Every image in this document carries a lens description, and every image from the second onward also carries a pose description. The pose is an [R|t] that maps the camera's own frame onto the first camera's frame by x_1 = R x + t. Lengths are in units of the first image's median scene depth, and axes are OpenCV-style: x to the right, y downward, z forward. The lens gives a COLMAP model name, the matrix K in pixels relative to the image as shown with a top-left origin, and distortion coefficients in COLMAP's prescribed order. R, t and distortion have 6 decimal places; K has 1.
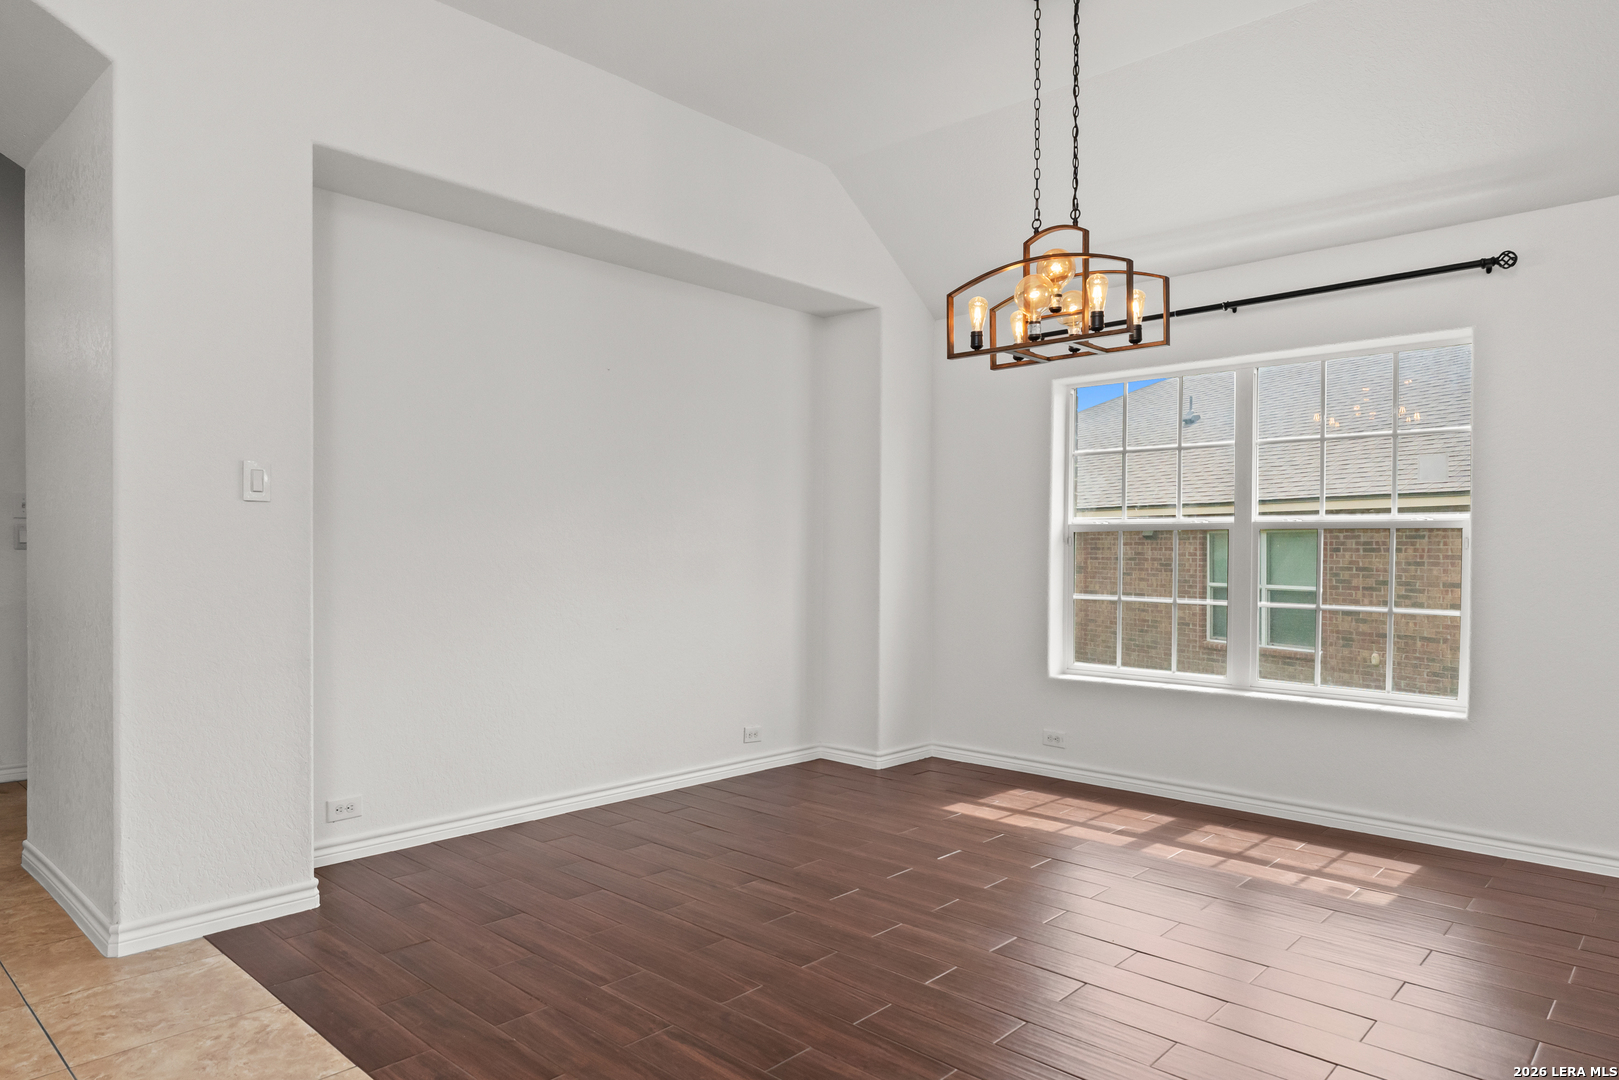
lens RADIAL K [[1006.4, 0, 809.5], [0, 1006.4, 525.1], [0, 0, 1]] dist [-0.003206, 0.001248]
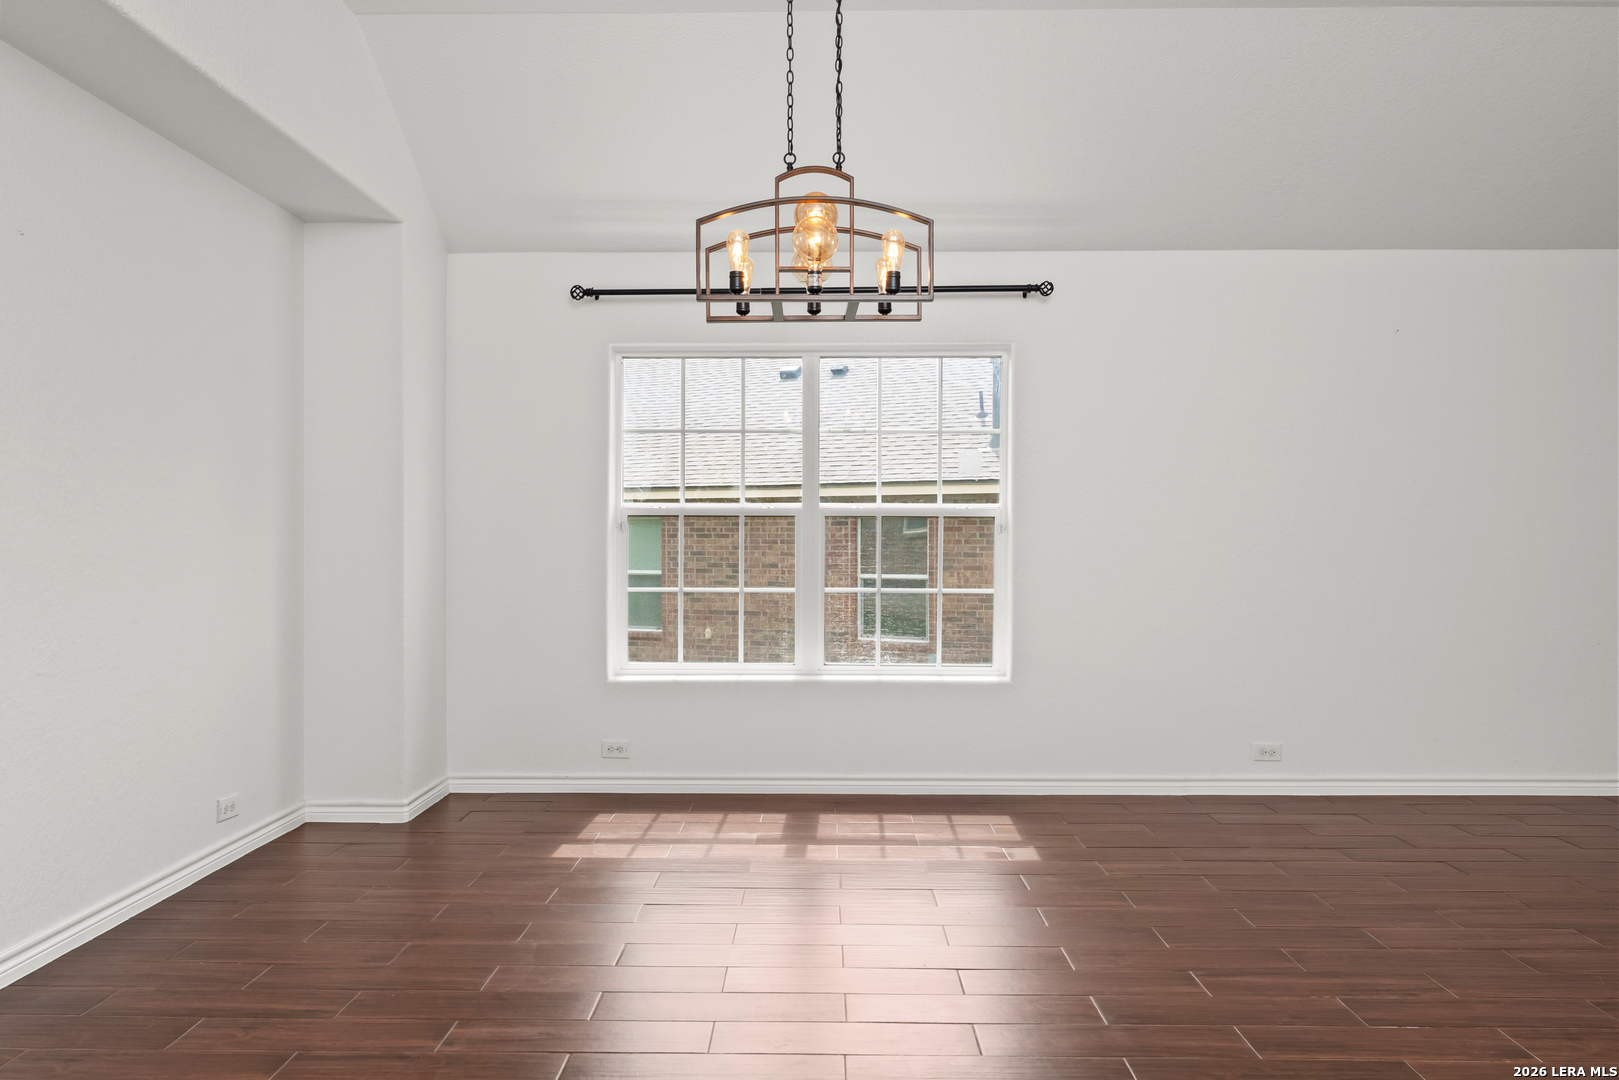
lens RADIAL K [[1006.4, 0, 807.5], [0, 1006.4, 525.9], [0, 0, 1]] dist [-0.003206, 0.001248]
pose [[0.739474, 0.002219, 0.673181, -0.261112], [-0.011785, 0.999884, 0.009650, 0.004886], [-0.673082, -0.015069, 0.739415, 0.266043]]
